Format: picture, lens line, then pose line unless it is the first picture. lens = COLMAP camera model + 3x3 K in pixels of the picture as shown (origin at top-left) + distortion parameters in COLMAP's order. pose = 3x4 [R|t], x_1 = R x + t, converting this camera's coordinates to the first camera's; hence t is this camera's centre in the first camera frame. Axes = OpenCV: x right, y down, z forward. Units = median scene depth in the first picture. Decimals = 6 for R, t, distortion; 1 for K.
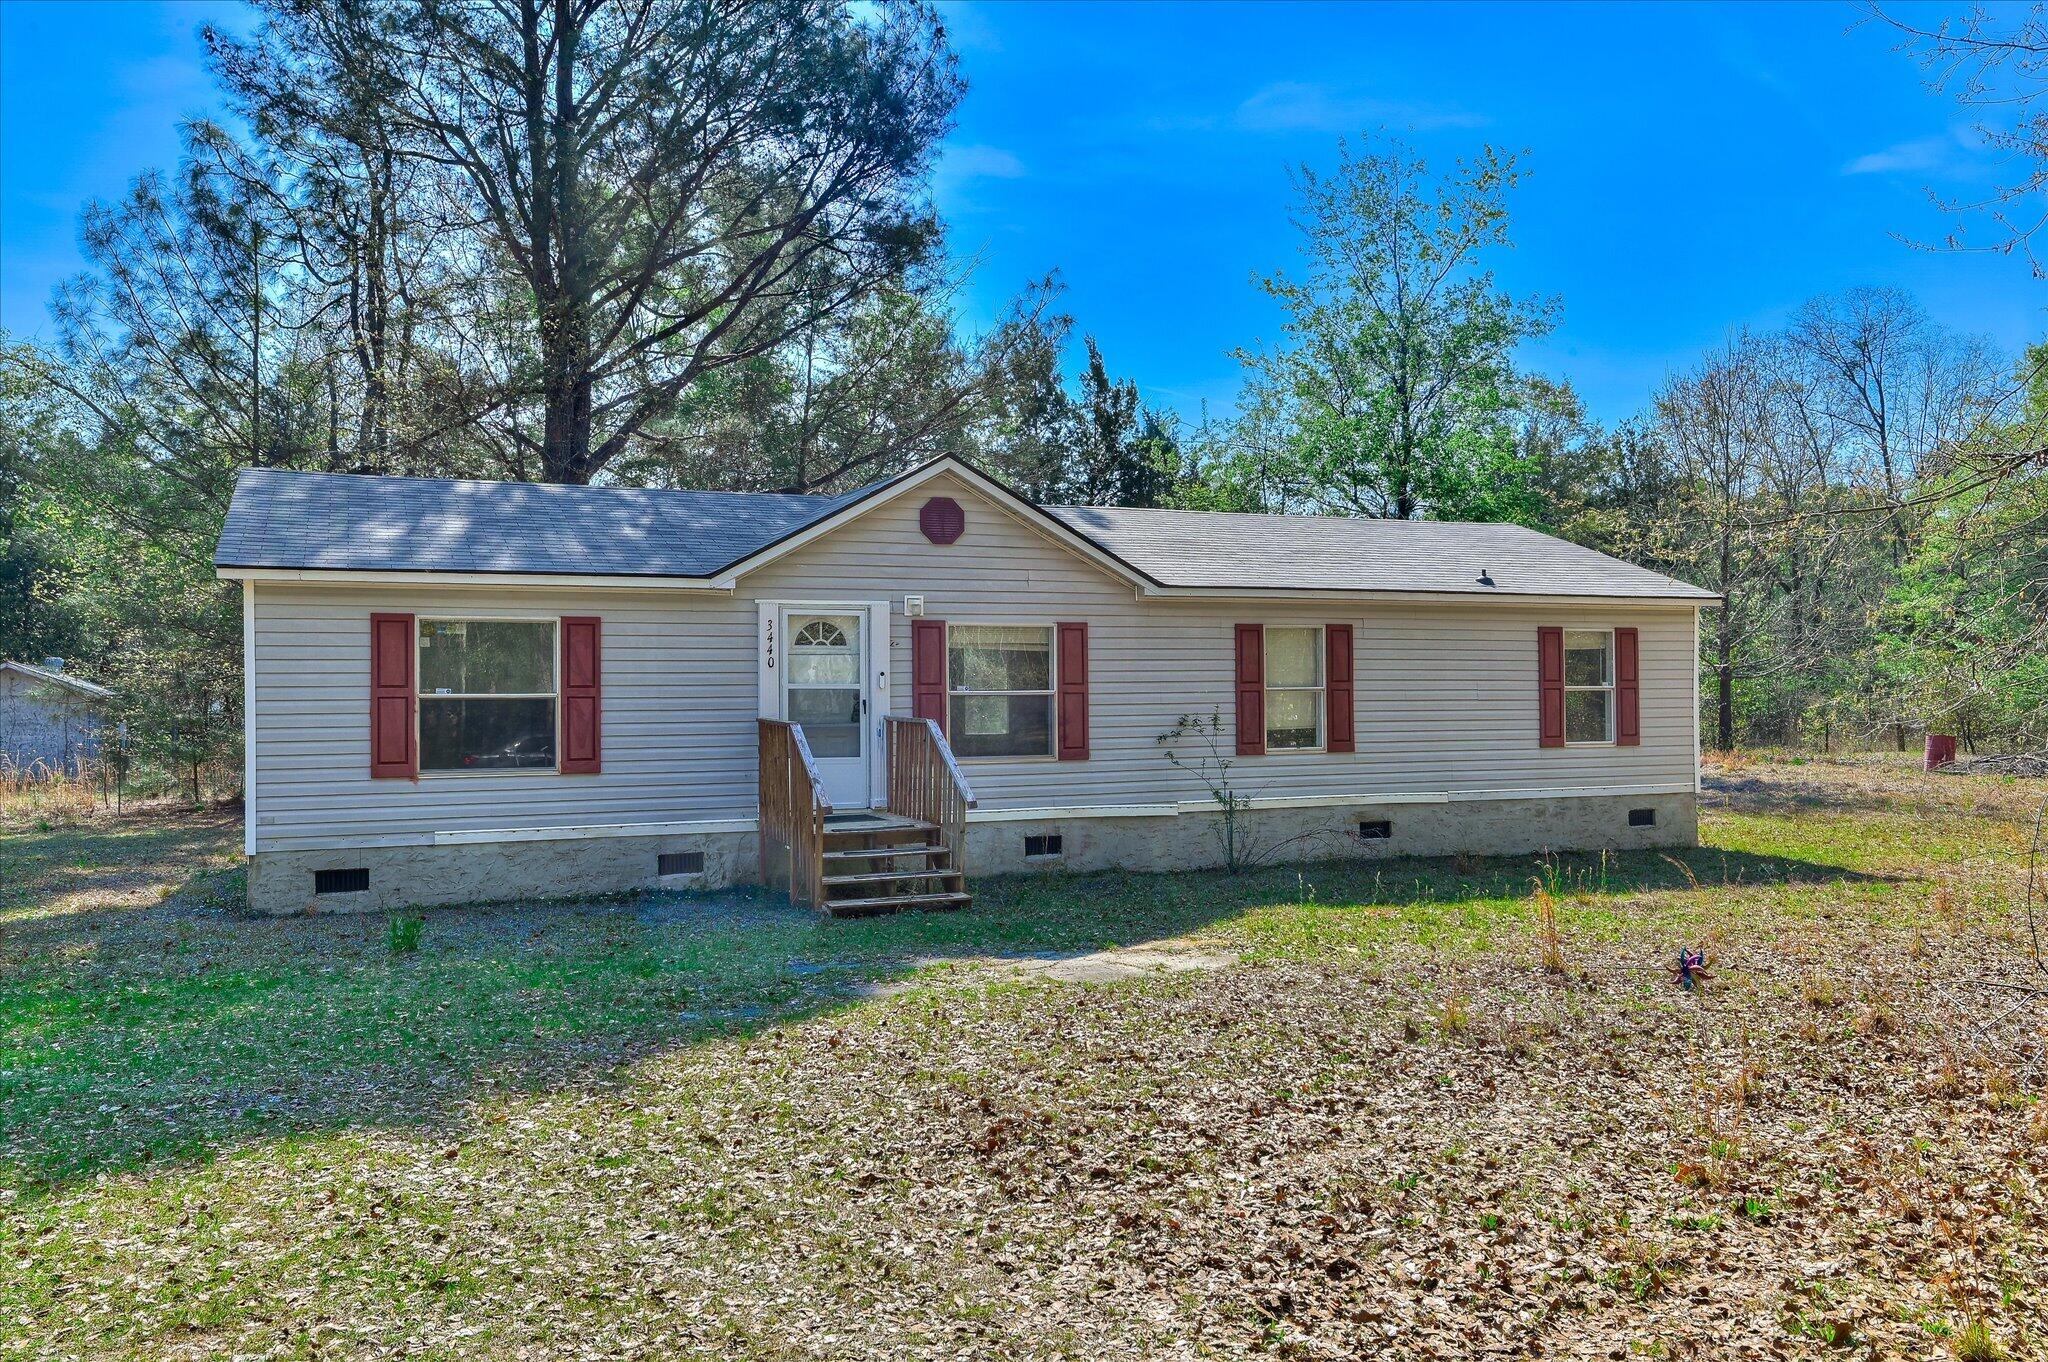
lens RADIAL K [[935.3, 0, 1023.7], [0, 935.3, 676.2], [0, 0, 1]] dist [0.020139, -0.025857]
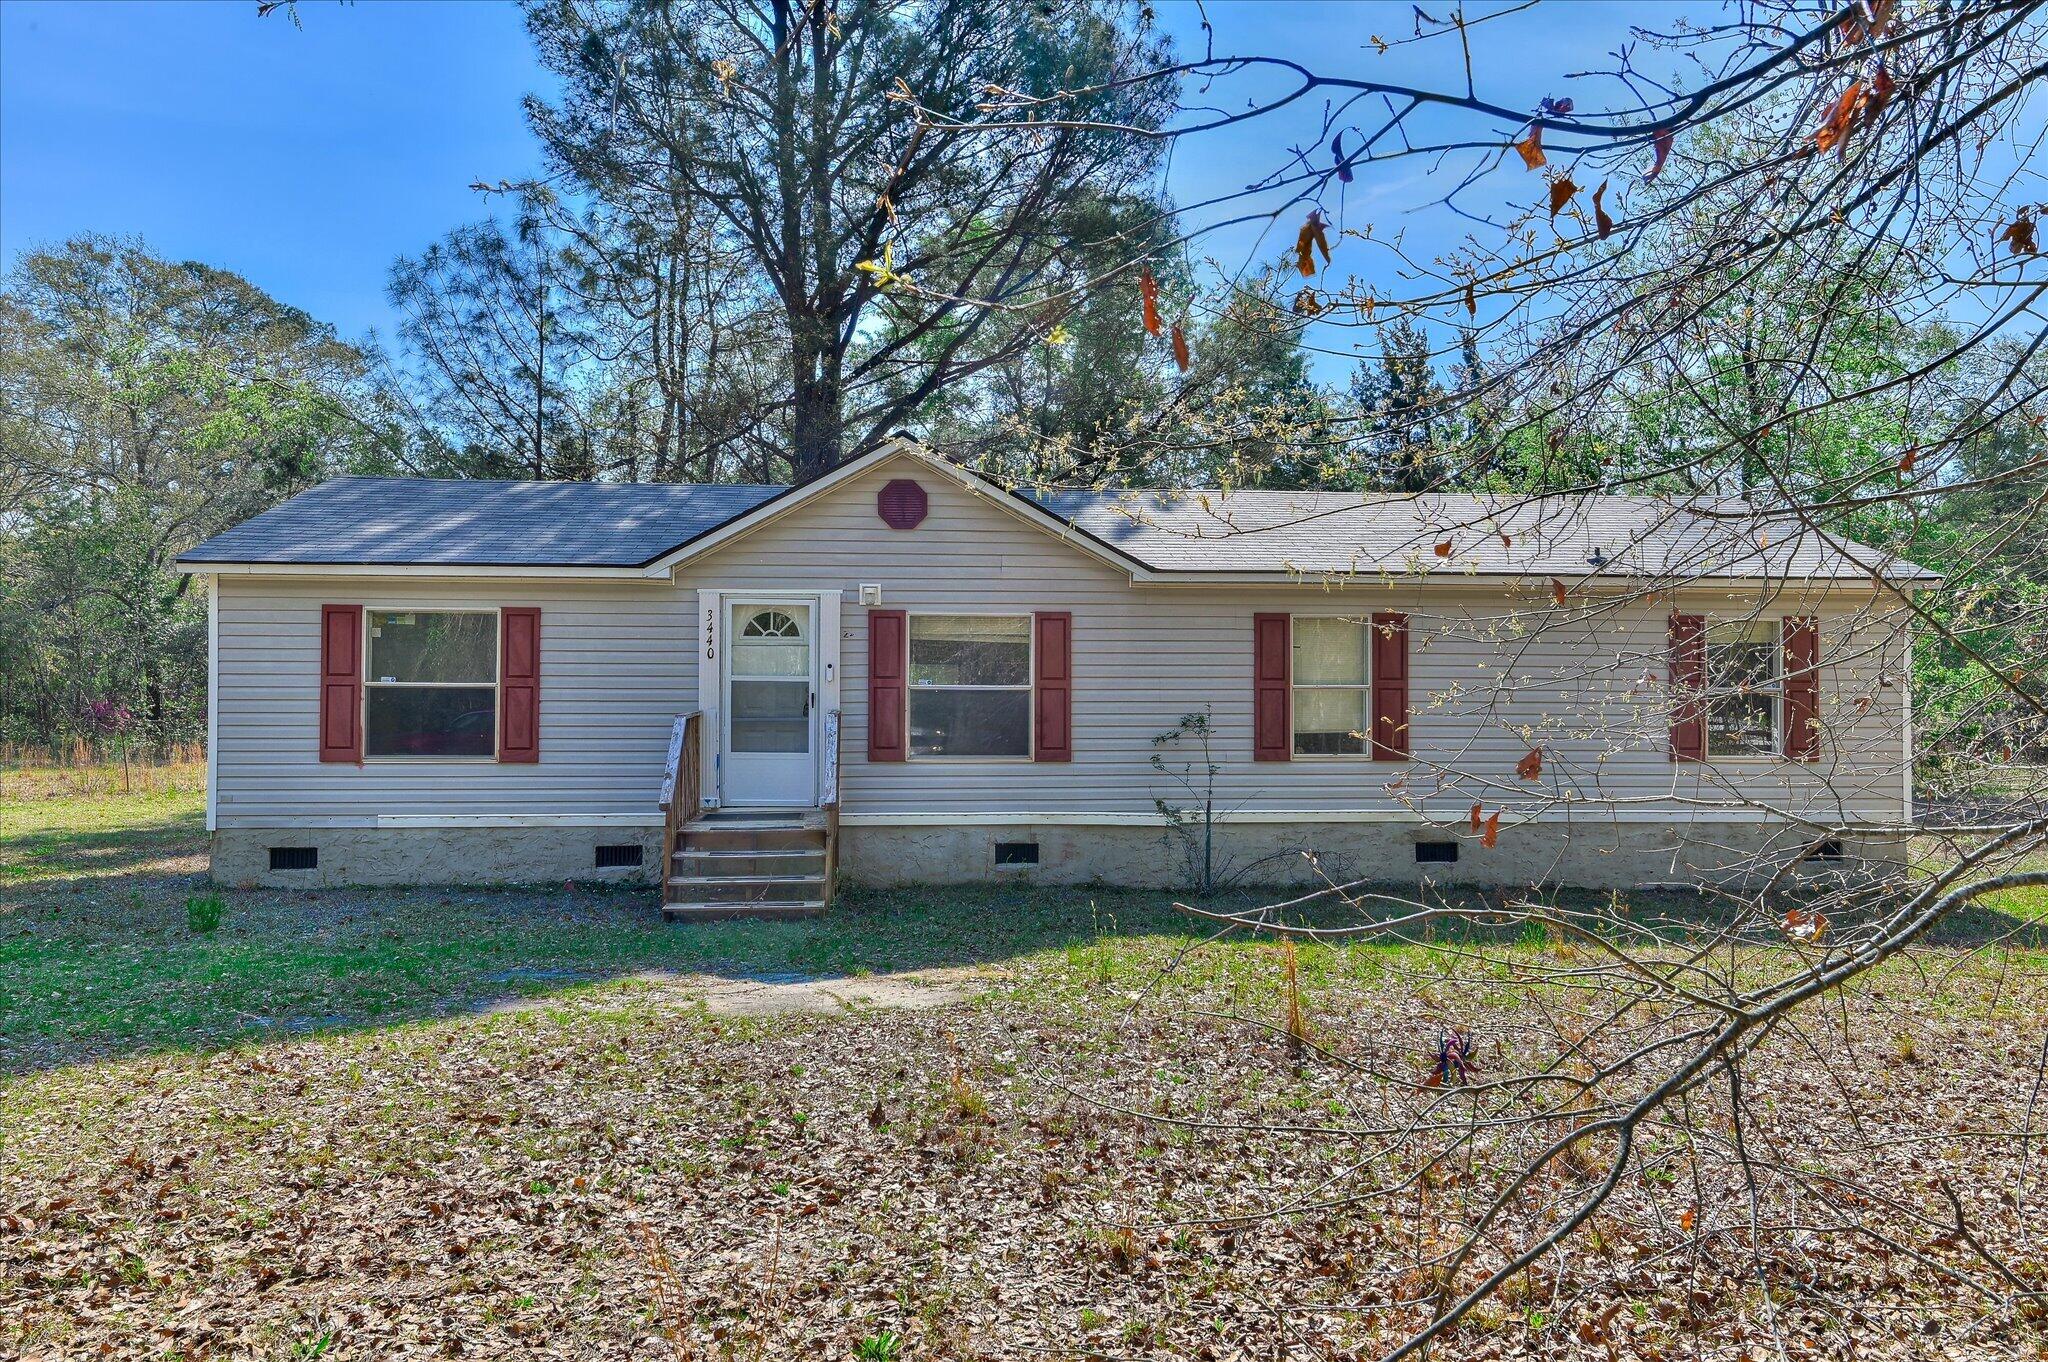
lens RADIAL K [[958.4, 0, 1024.0], [0, 958.4, 681.0], [0, 0, 1]] dist [0.024535, -0.026868]
pose [[0.980687, 0.008759, -0.195389, 0.248950], [-0.007170, 0.999935, 0.008840, 0.002748], [0.195454, -0.007268, 0.980686, 0.085804]]
